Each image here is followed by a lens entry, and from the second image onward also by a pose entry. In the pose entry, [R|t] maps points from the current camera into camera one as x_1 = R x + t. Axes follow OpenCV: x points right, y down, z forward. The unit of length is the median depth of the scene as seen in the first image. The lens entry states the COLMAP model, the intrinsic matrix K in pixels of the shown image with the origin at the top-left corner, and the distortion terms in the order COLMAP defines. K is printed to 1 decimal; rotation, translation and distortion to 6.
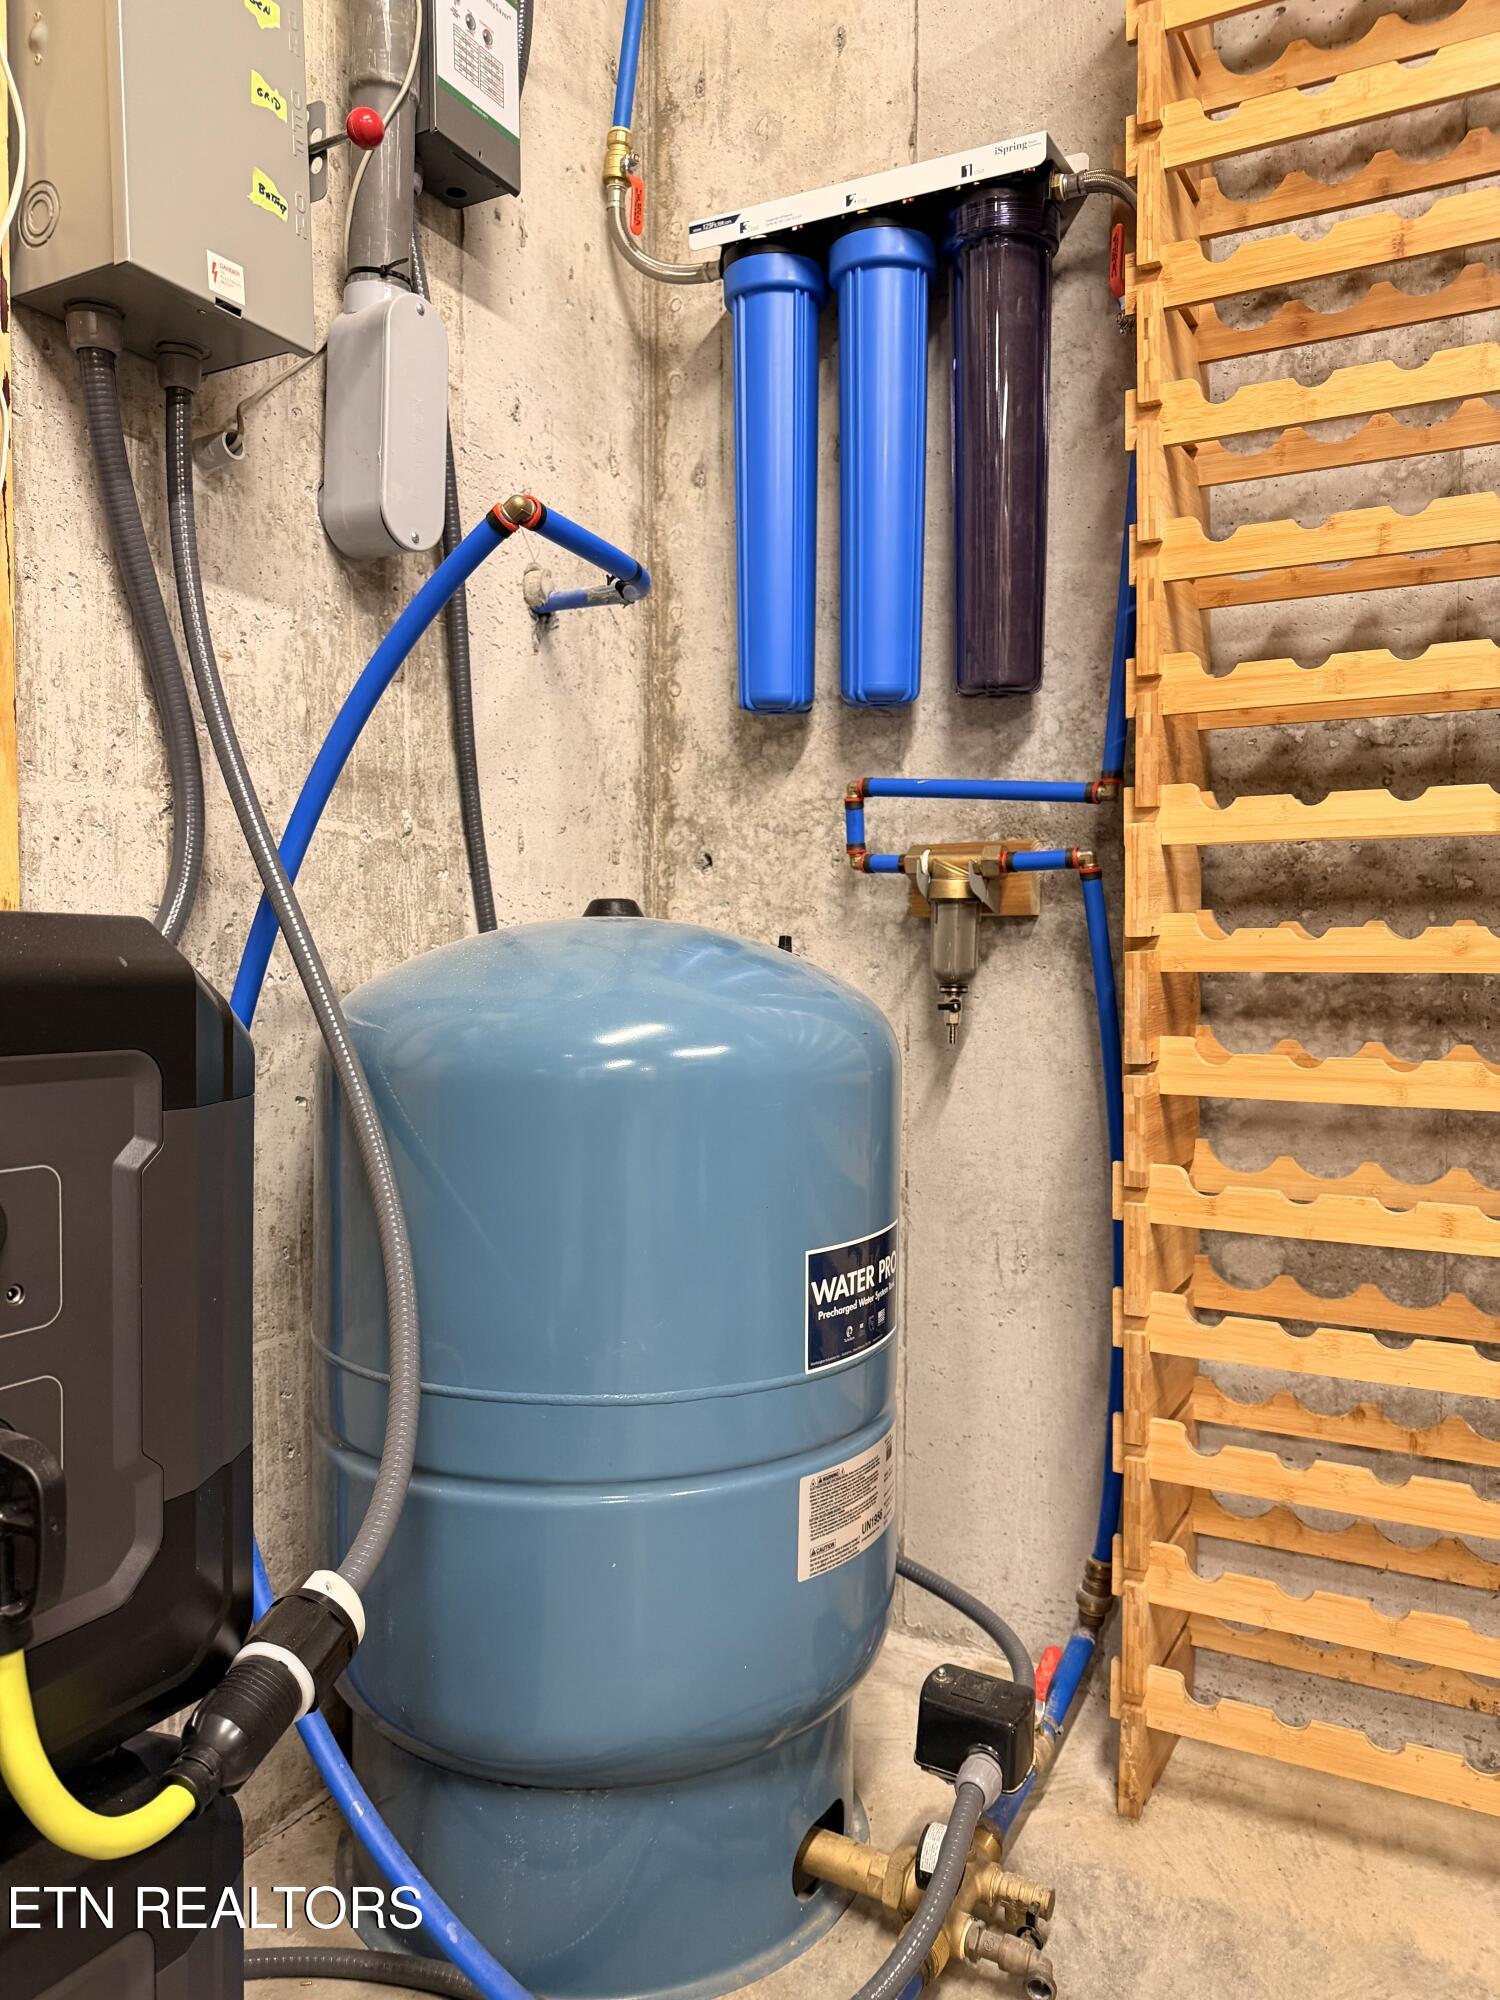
lens RADIAL K [[1411.4, 0, 749.9], [0, 1411.4, 1011.5], [0, 0, 1]] dist [0.054342, -0.065911]
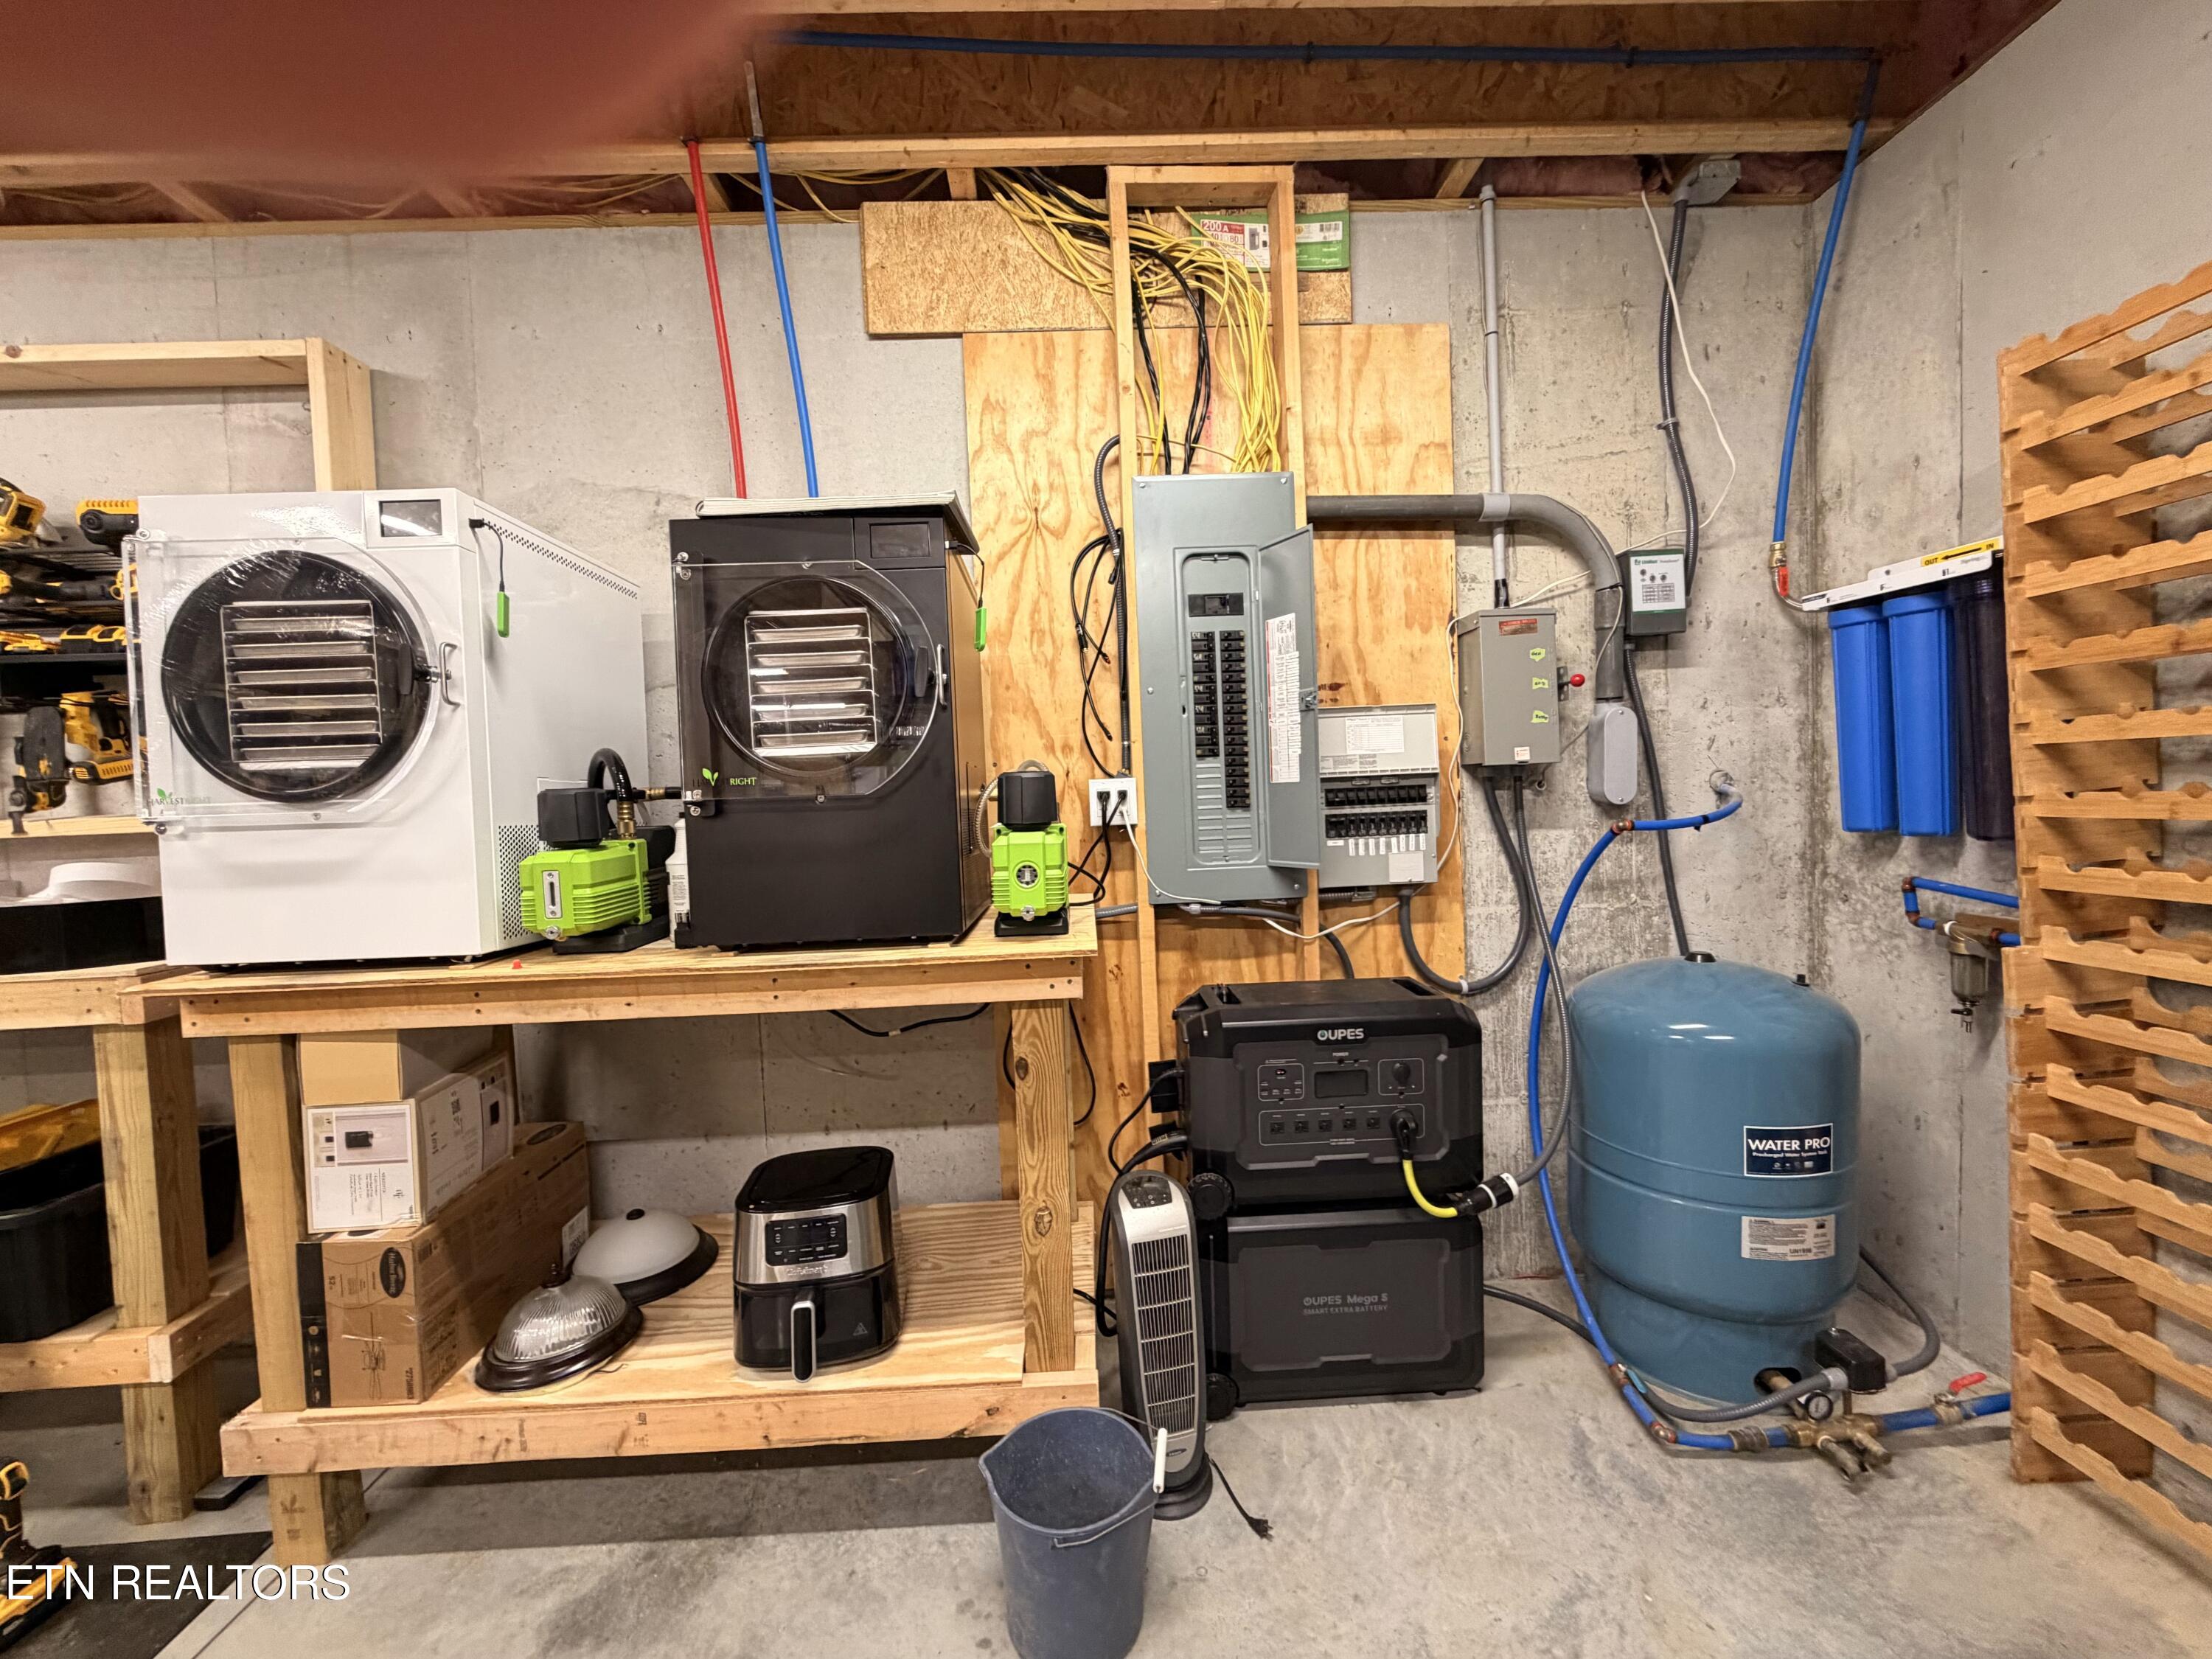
lens RADIAL K [[879.7, 0, 1107.1], [0, 879.7, 823.3], [0, 0, 1]] dist [0.000967, -0.000172]
pose [[0.487681, 0.015186, -0.872890, 0.631762], [0.020388, 0.999378, 0.028777, -0.321801], [0.872784, -0.031831, 0.487068, -0.525059]]
